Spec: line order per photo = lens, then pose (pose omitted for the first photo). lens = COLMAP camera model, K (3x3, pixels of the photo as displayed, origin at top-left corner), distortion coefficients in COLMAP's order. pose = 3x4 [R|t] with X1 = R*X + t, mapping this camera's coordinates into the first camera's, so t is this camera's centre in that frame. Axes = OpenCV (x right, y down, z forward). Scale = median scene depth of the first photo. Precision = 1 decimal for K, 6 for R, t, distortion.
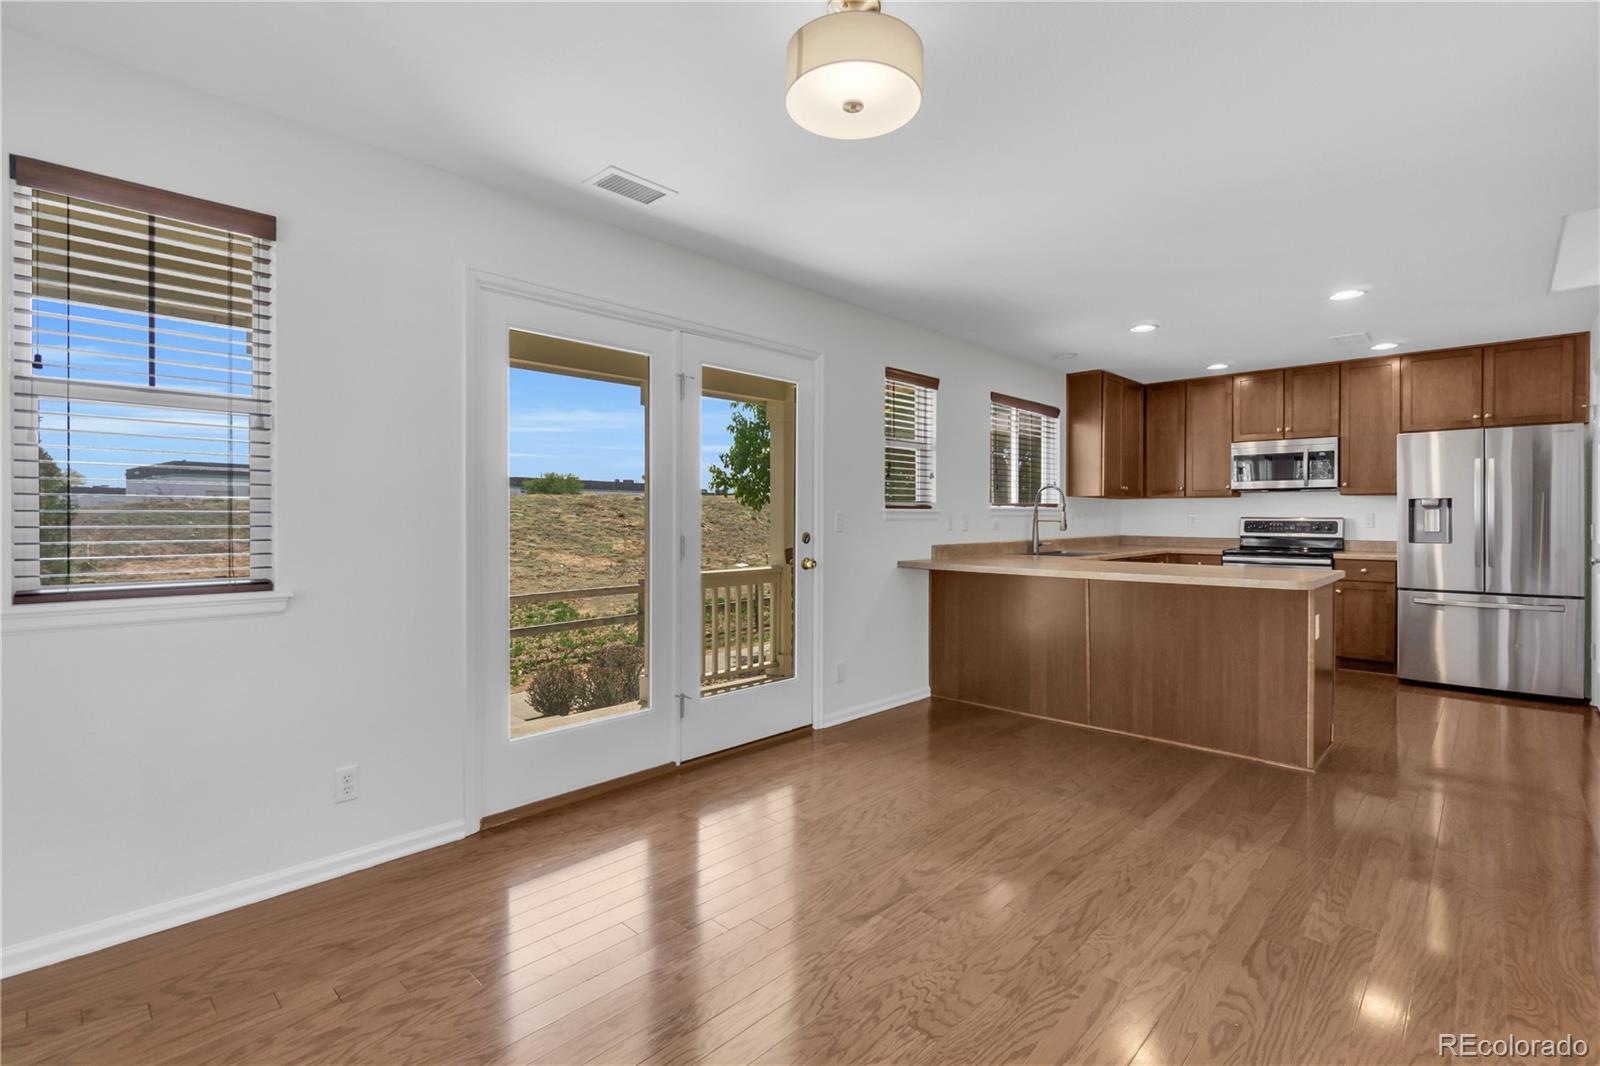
lens RADIAL K [[735.6, 0, 790.1], [0, 735.6, 529.3], [0, 0, 1]] dist [-0.004336, 0.000163]
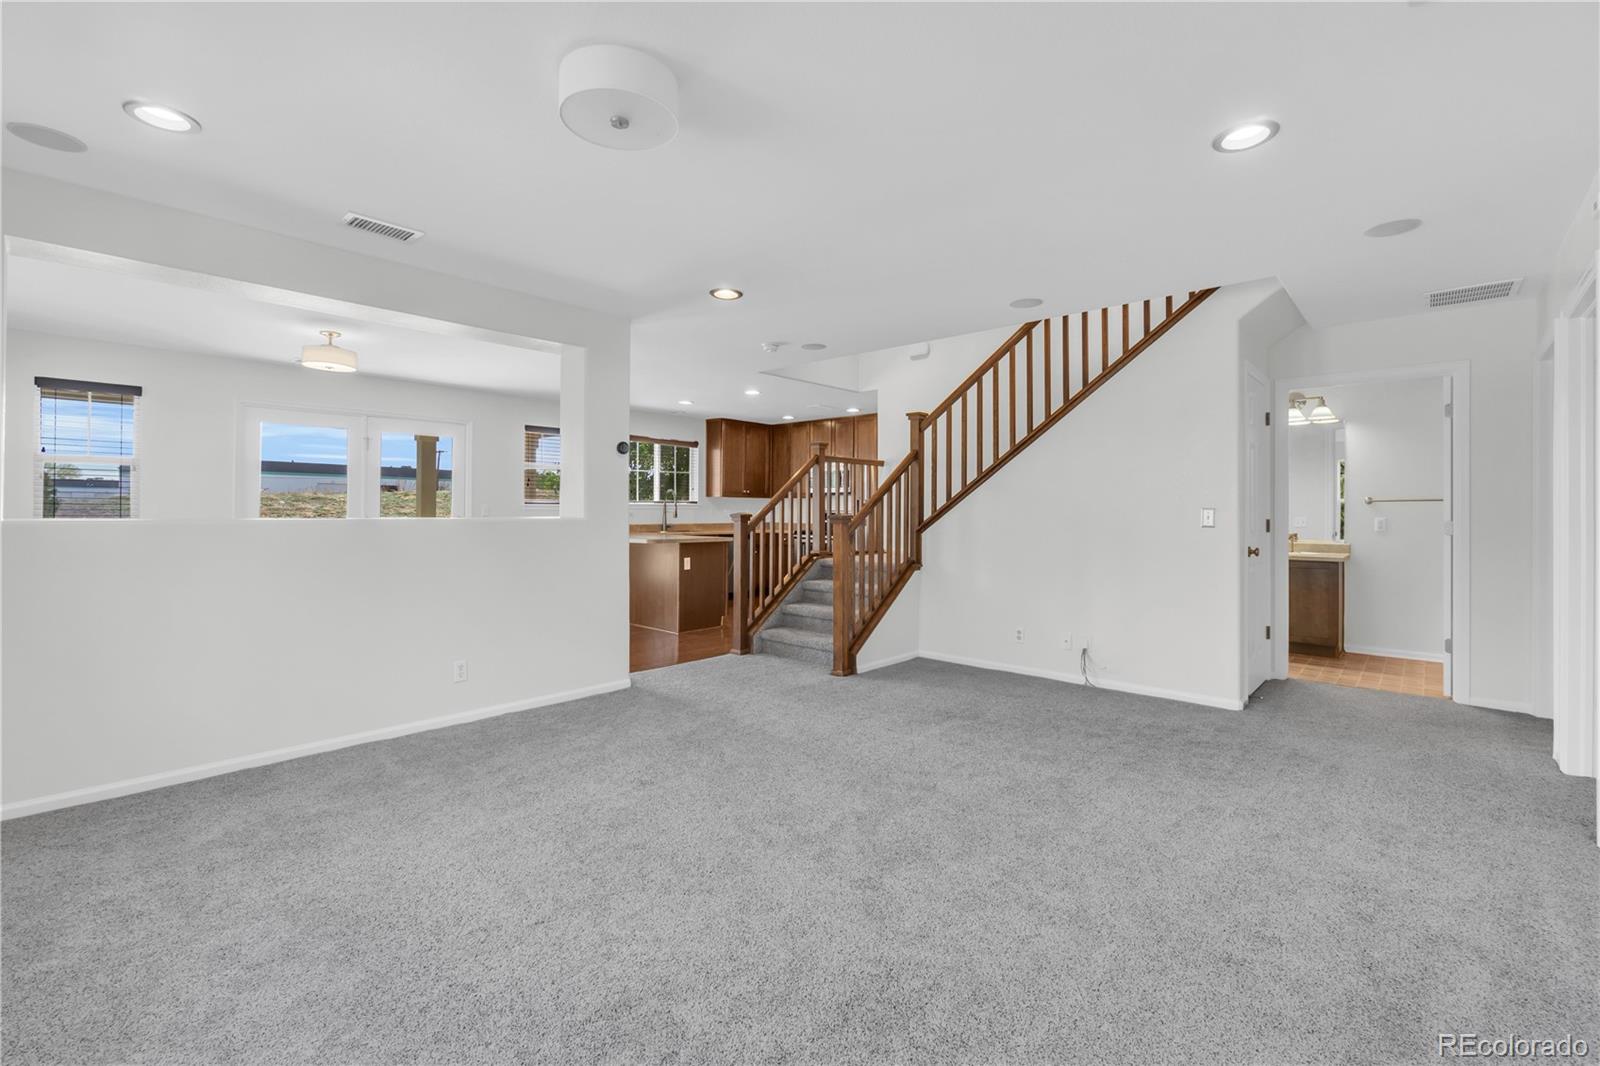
lens RADIAL K [[694.7, 0, 787.2], [0, 694.7, 511.7], [0, 0, 1]] dist [-0.006628, 0.001280]
pose [[0.999419, 0.005610, 0.033613, 0.514873], [-0.005005, 0.999824, -0.018064, 0.013719], [-0.033708, 0.017886, 0.999272, -0.515409]]
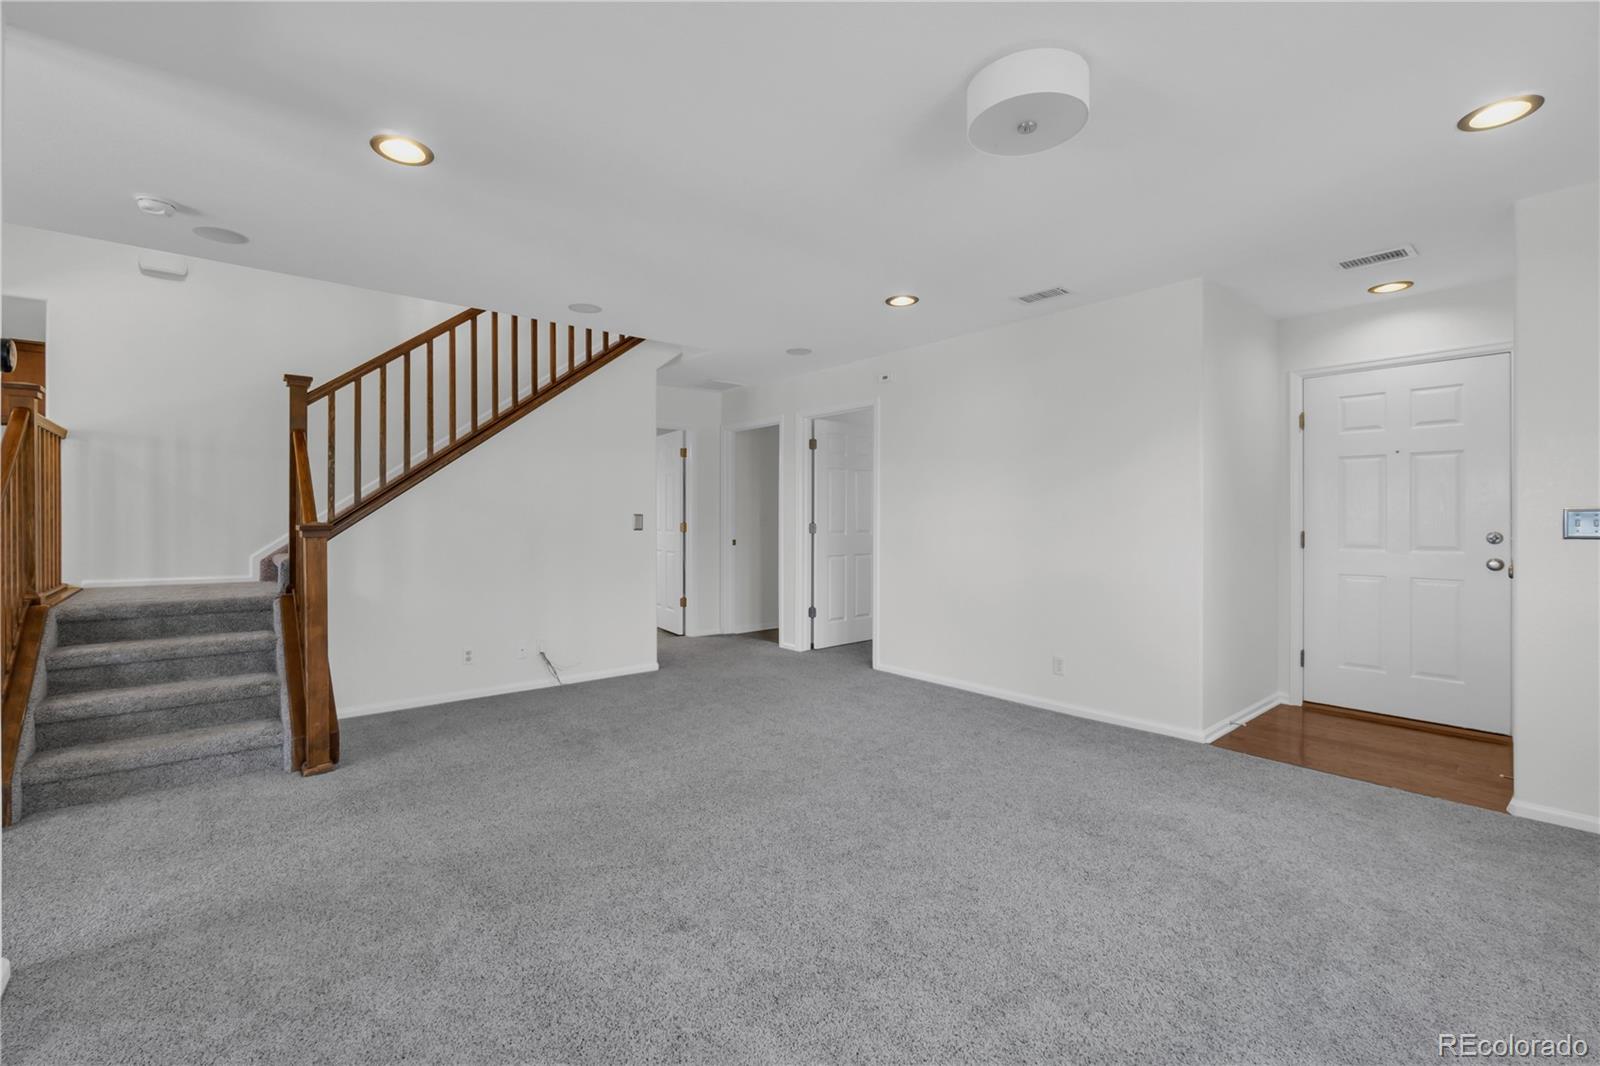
lens RADIAL K [[694.7, 0, 796.3], [0, 694.7, 519.0], [0, 0, 1]] dist [-0.006628, 0.001280]
pose [[0.092570, -0.000609, 0.995706, 0.132772], [0.018160, 0.999835, -0.001077, 0.006259], [-0.995541, 0.018181, 0.092566, -0.129209]]
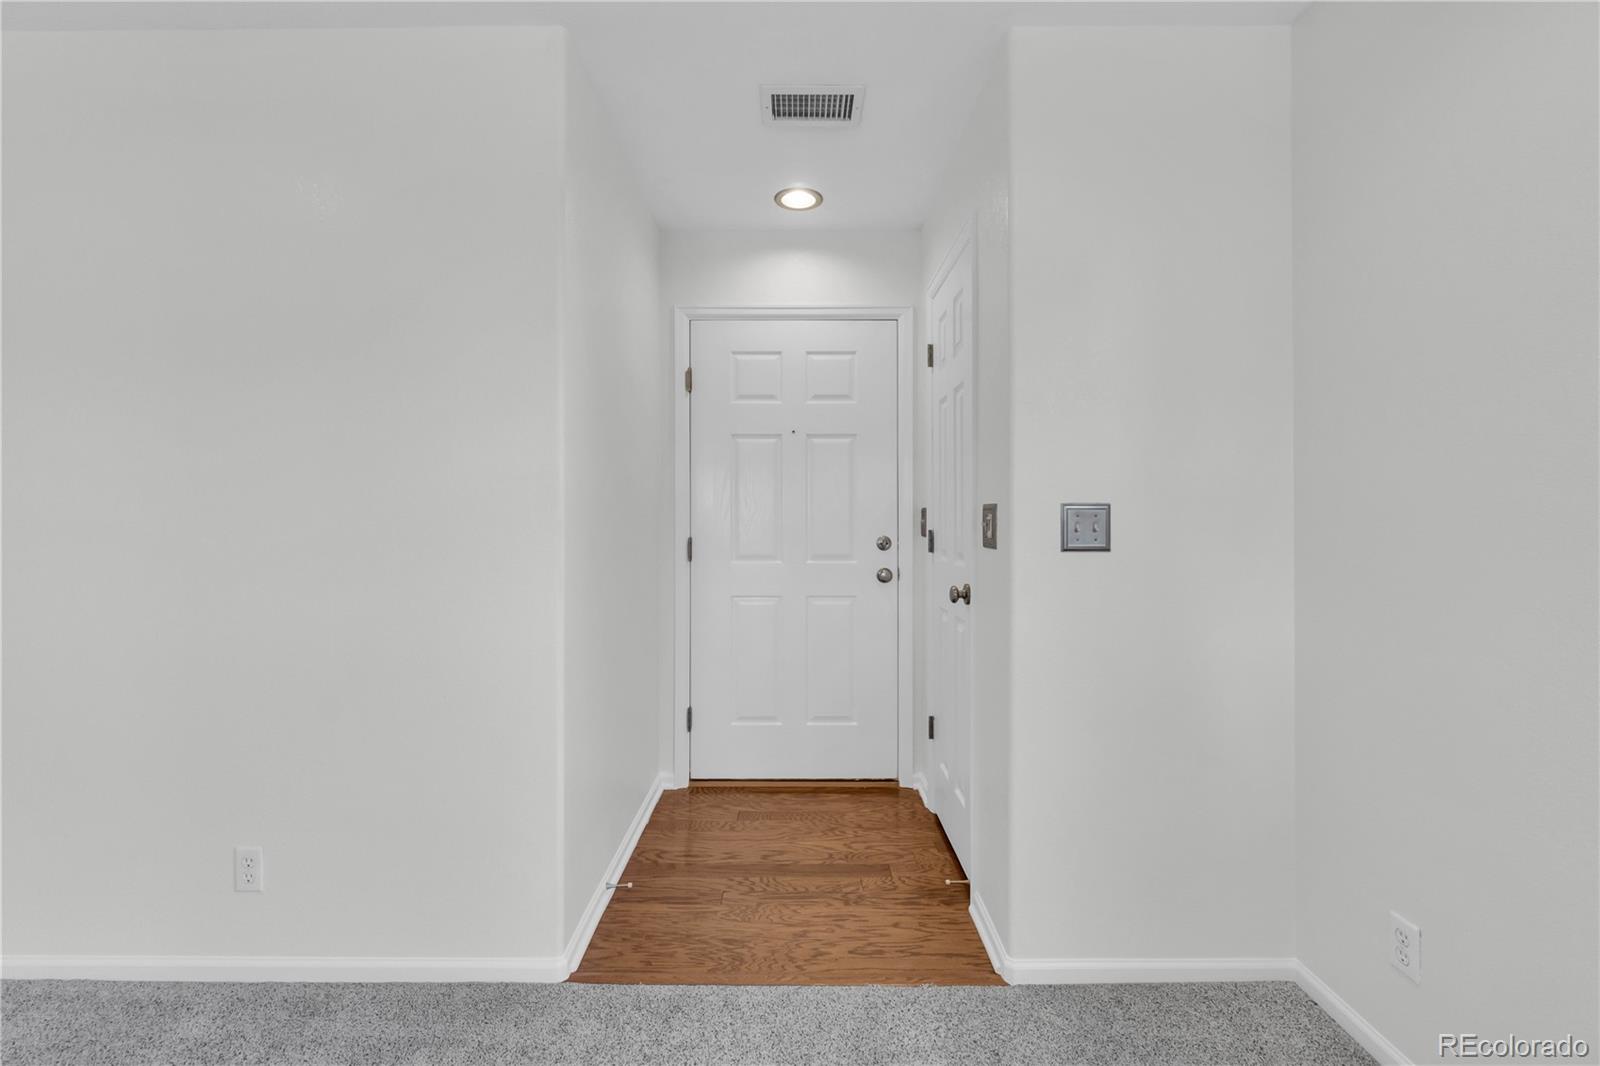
lens RADIAL K [[694.7, 0, 798.7], [0, 694.7, 520.8], [0, 0, 1]] dist [-0.006628, 0.001280]
pose [[-0.701006, -0.004487, 0.713141, 0.463714], [0.009902, 0.999823, 0.016024, 0.008486], [-0.713087, 0.018294, -0.700837, -0.280615]]
